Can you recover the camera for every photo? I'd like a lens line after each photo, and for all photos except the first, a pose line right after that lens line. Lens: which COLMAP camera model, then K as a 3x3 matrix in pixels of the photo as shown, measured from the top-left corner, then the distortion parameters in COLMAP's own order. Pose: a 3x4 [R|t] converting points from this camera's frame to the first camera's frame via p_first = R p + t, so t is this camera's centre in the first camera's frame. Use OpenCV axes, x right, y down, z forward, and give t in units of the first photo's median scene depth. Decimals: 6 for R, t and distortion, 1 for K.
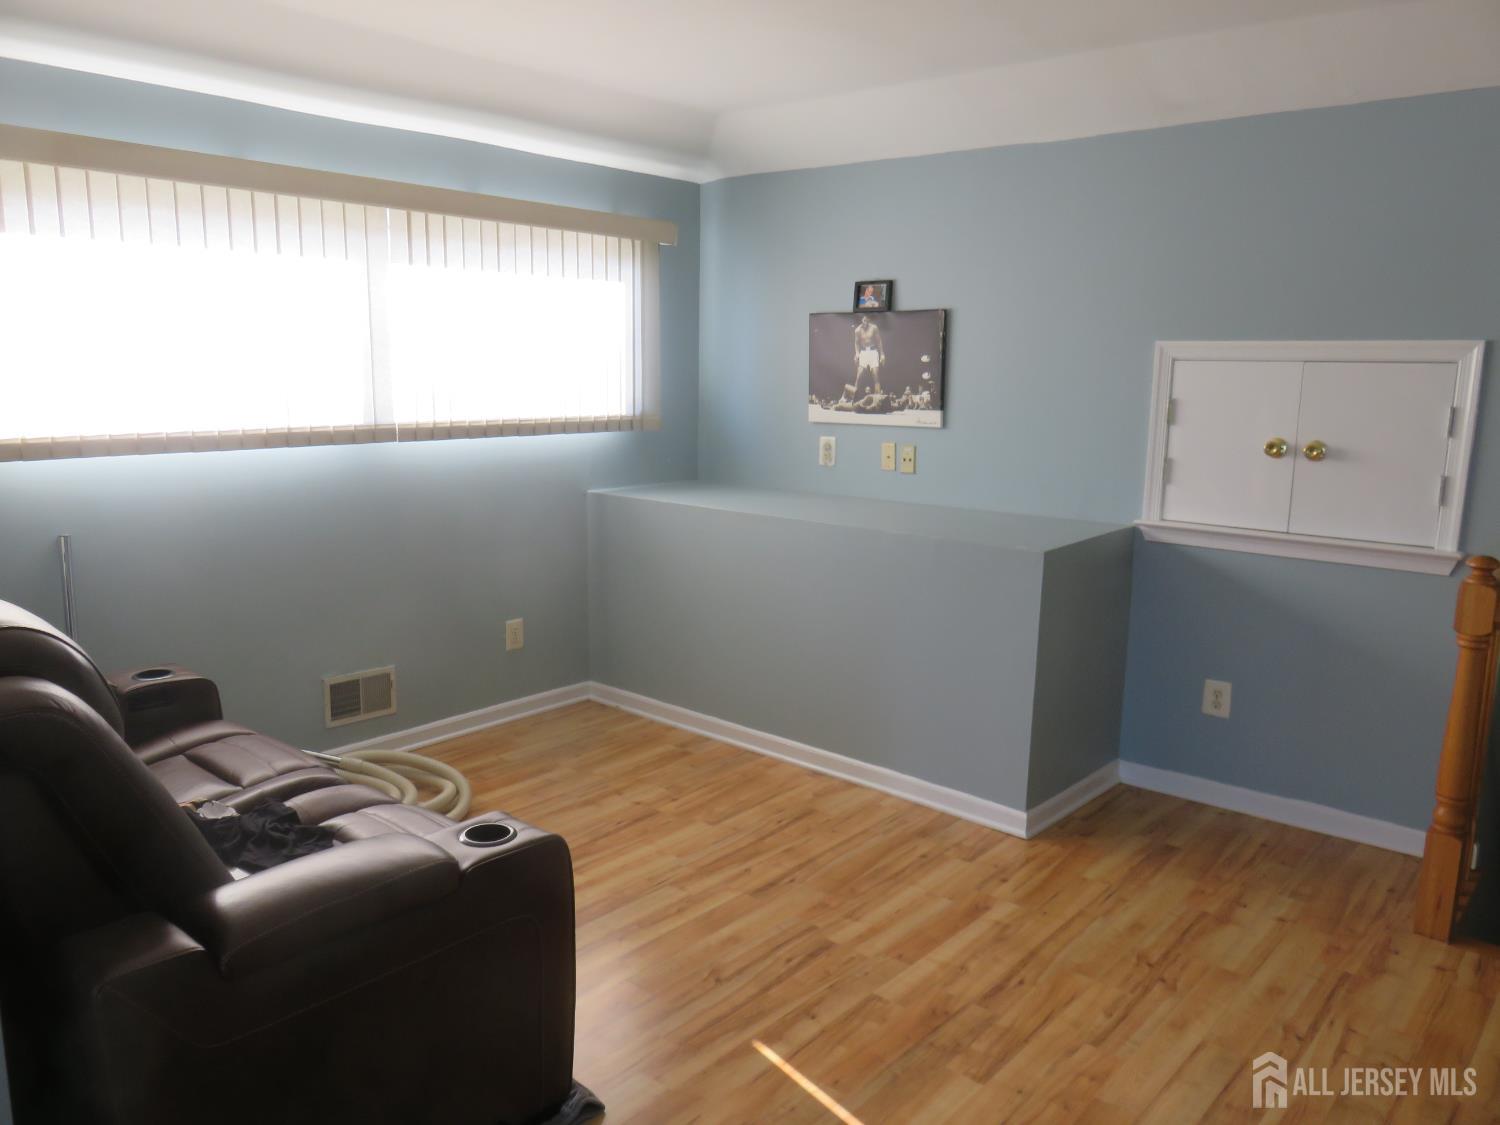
lens RADIAL K [[1122.2, 0, 747.6], [0, 1122.2, 570.1], [0, 0, 1]] dist [-0.003705, -0.006630]
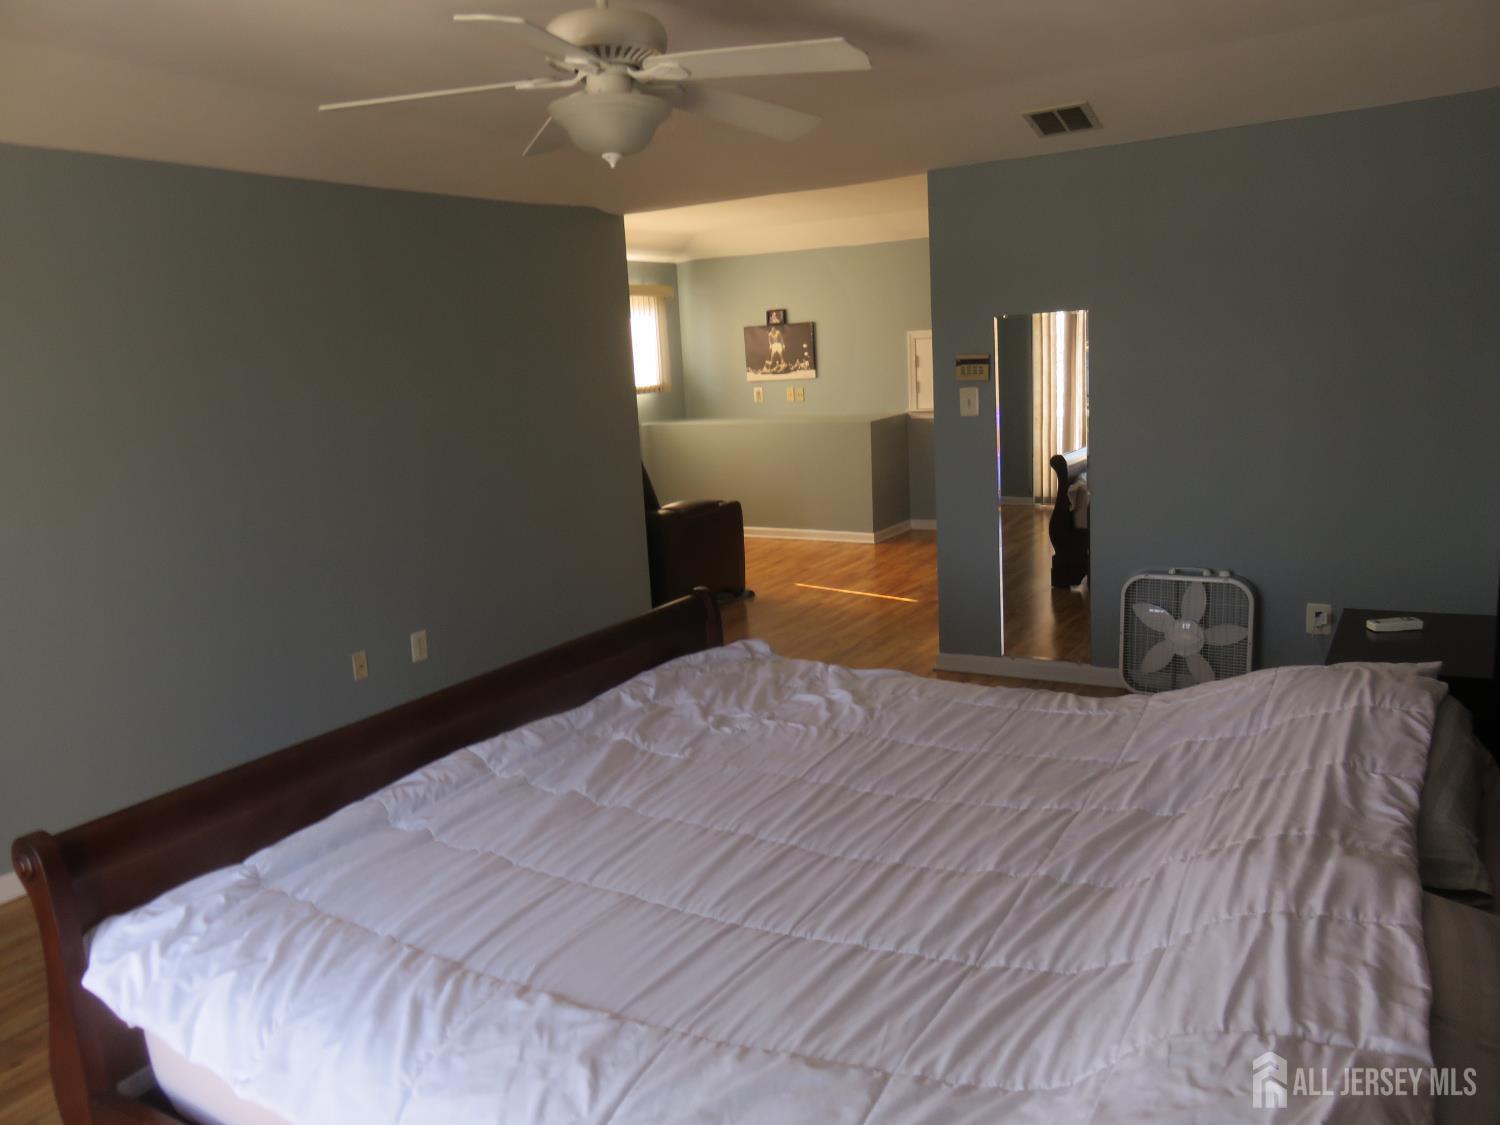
lens RADIAL K [[1122.2, 0, 747.4], [0, 1122.2, 559.2], [0, 0, 1]] dist [-0.003705, -0.006630]
pose [[0.981719, -0.100917, 0.161381, -0.318932], [0.100494, 0.994879, 0.010807, 0.172063], [-0.161645, 0.005609, 0.986833, -1.031120]]
